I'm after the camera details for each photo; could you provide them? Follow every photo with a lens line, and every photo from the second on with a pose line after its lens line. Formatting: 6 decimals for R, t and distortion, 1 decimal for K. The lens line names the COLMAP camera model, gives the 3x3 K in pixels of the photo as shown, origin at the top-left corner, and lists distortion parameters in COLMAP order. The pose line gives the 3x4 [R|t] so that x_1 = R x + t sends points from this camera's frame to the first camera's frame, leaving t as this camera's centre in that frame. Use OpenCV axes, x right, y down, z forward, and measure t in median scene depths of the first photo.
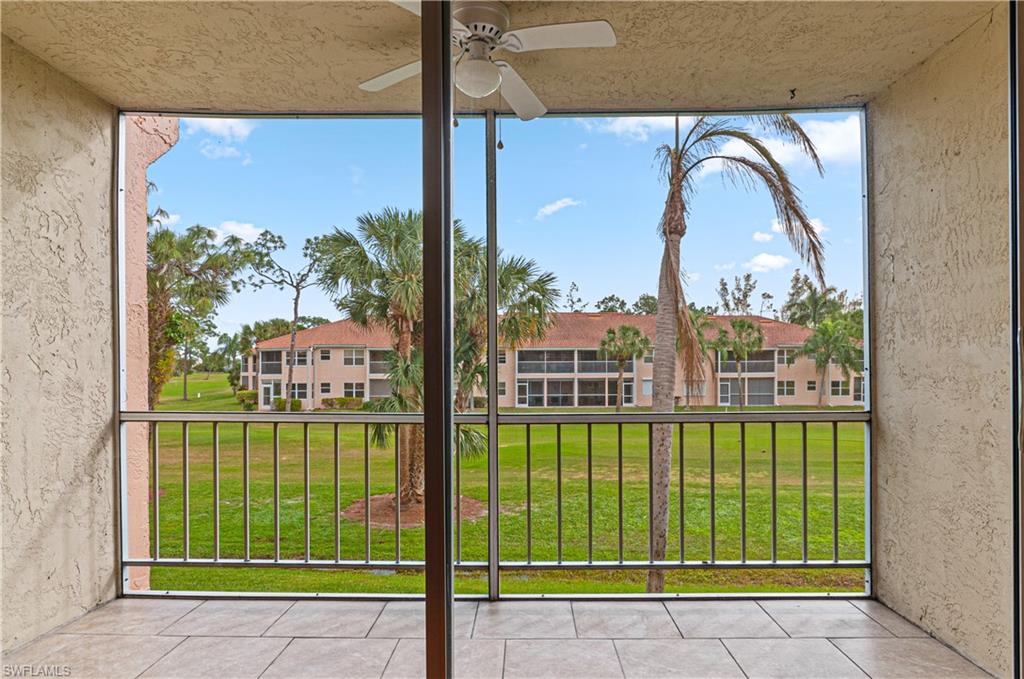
lens RADIAL K [[631.5, 0, 516.8], [0, 631.5, 347.8], [0, 0, 1]] dist [-0.003356, -0.000016]
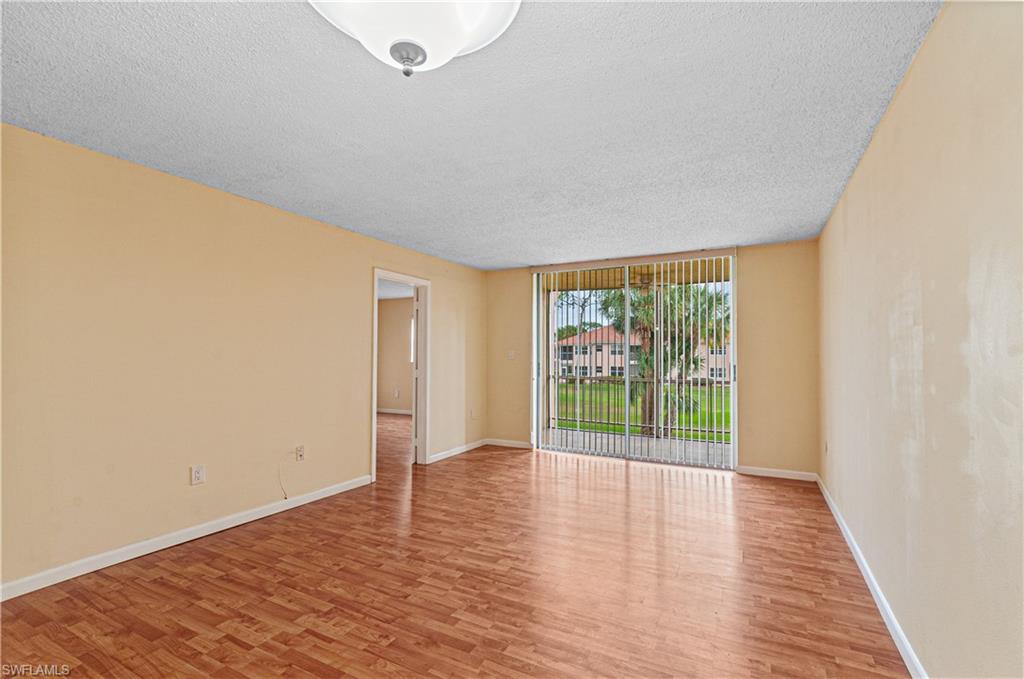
lens RADIAL K [[460.5, 0, 517.3], [0, 460.5, 345.5], [0, 0, 1]] dist [0.005187, 0.000401]
pose [[0.892954, 0.002704, -0.450139, 0.028930], [0.001701, 0.999955, 0.009381, -0.006787], [0.450144, -0.009143, 0.892909, -0.108058]]
